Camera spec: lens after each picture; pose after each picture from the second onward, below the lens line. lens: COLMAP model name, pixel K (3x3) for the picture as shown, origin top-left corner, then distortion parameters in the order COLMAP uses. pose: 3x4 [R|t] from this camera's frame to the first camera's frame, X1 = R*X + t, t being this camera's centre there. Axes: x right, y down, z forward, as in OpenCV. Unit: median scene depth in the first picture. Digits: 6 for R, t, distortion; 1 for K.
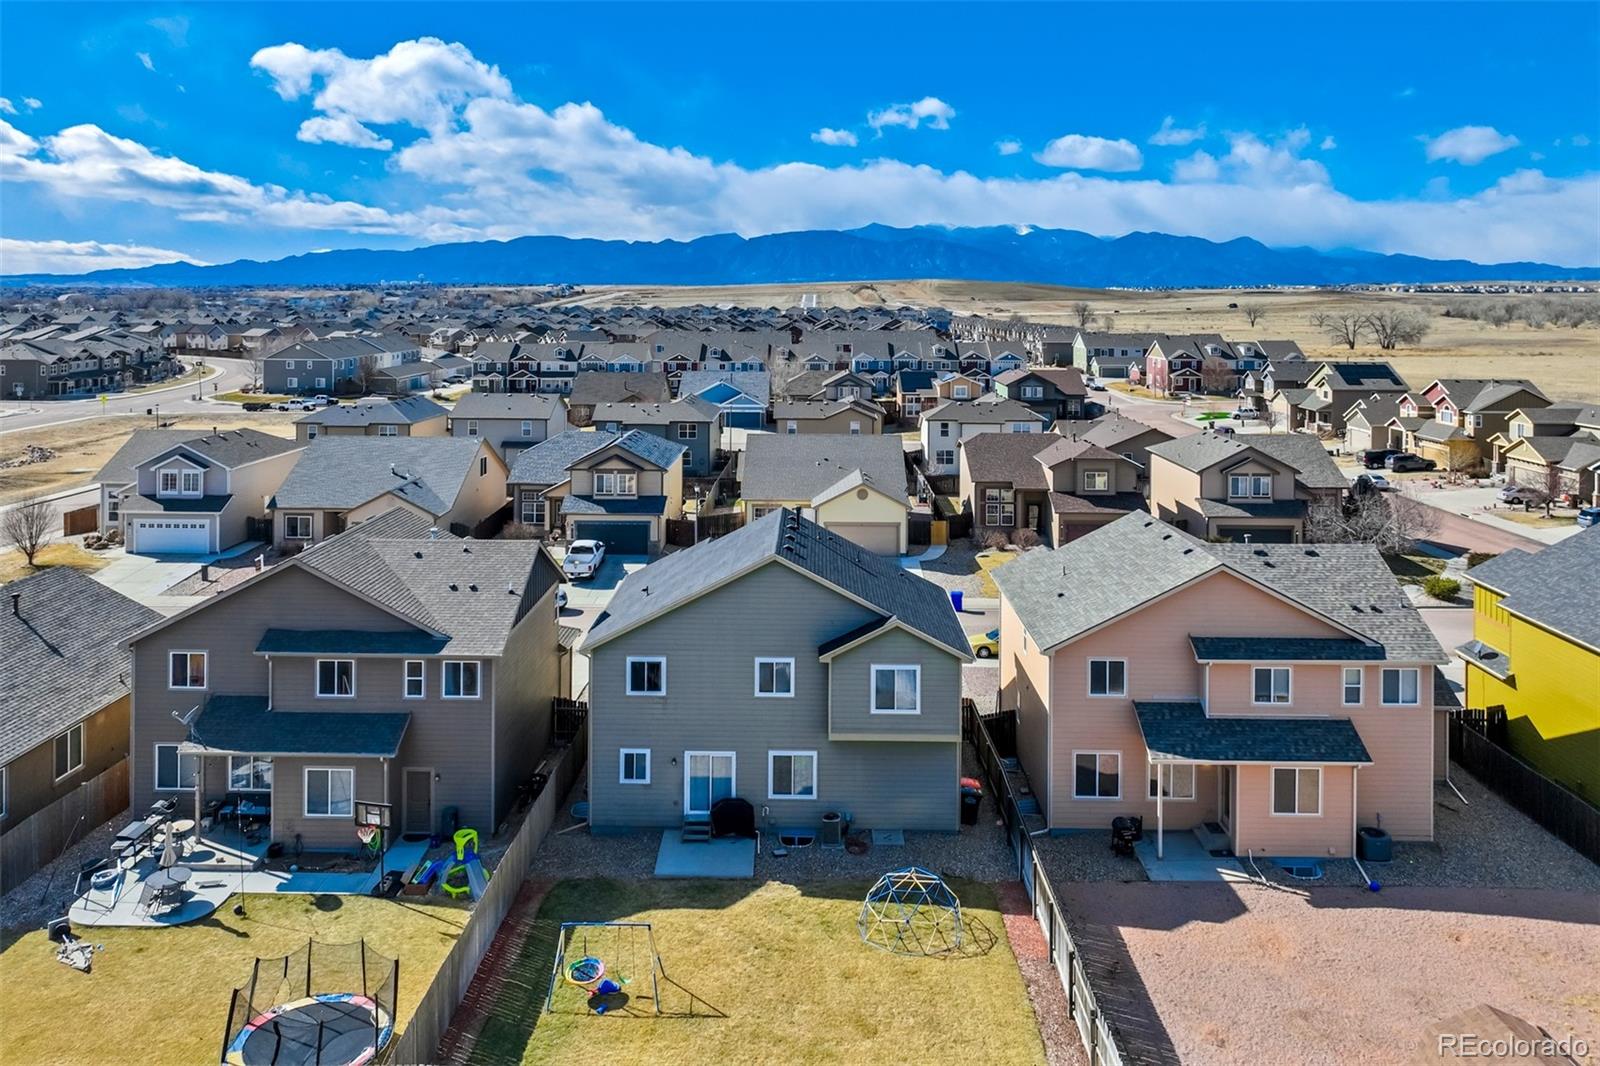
lens RADIAL K [[1119.1, 0, 800.0], [0, 1119.1, 533.0], [0, 0, 1]] dist [0.006420, 0.002809]
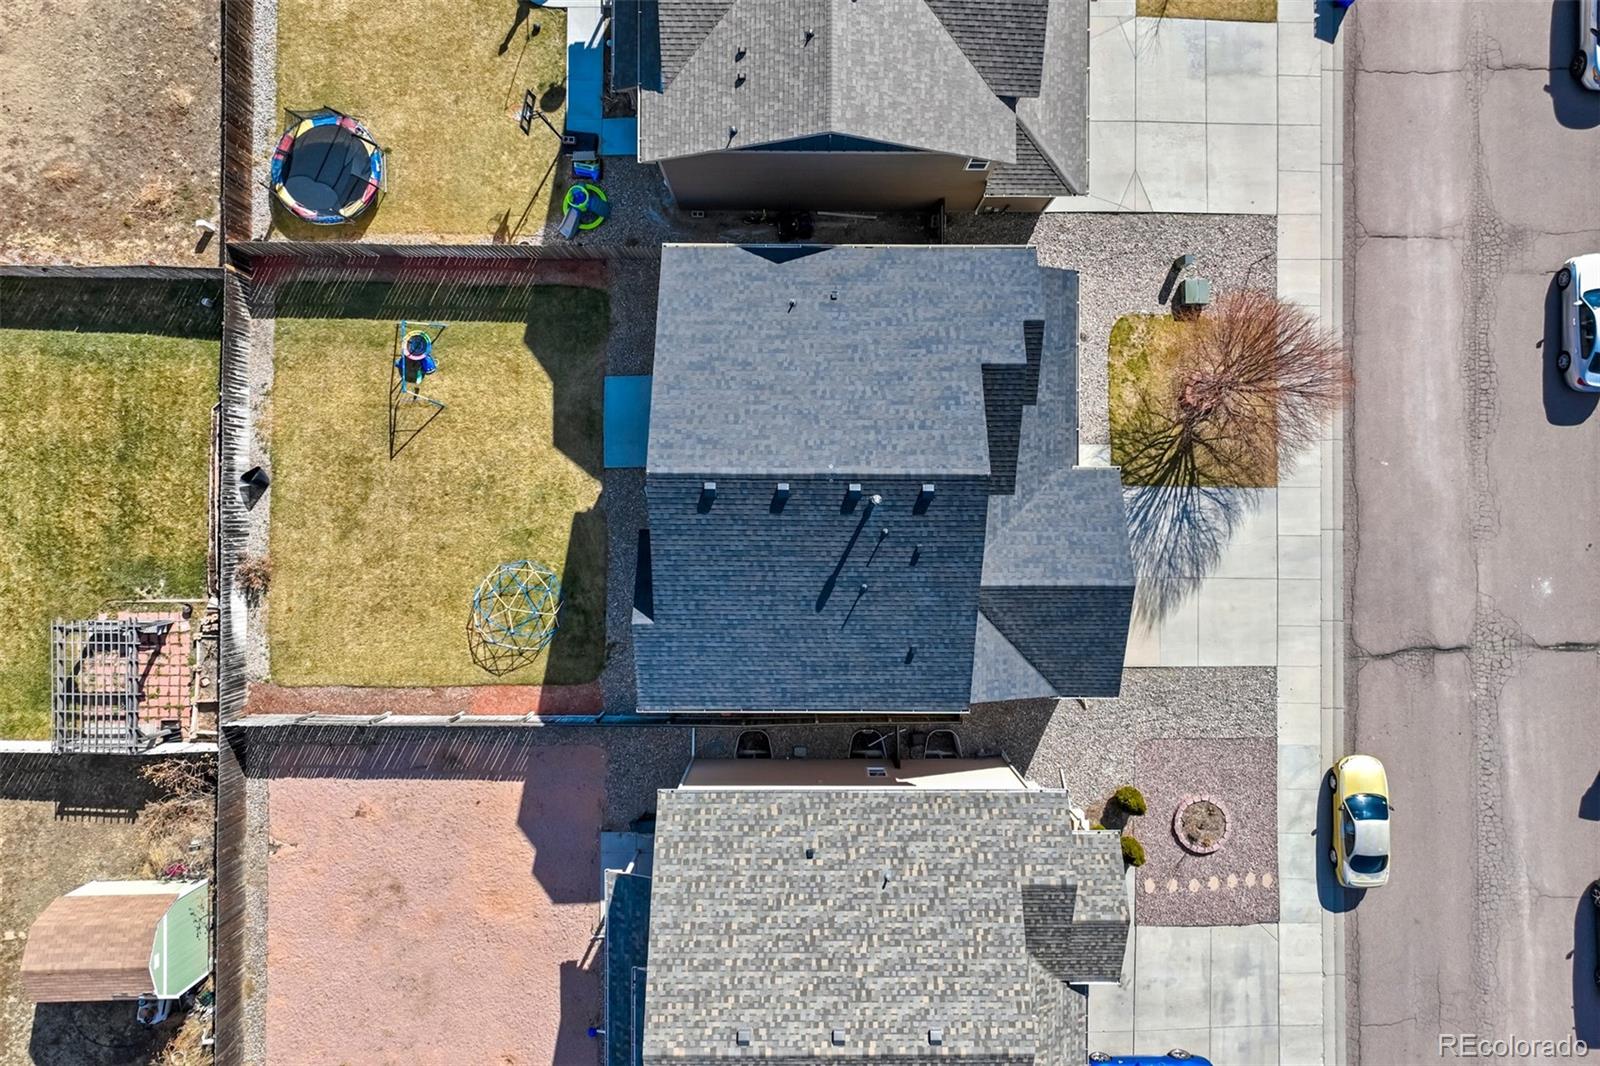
lens RADIAL K [[1119.1, 0, 800.0], [0, 1119.1, 533.0], [0, 0, 1]] dist [0.006420, 0.002809]
pose [[0.012299, 0.999867, -0.010674, 0.038641], [-0.230522, 0.013222, 0.972977, -0.867334], [0.972989, -0.009507, 0.230654, 1.016700]]
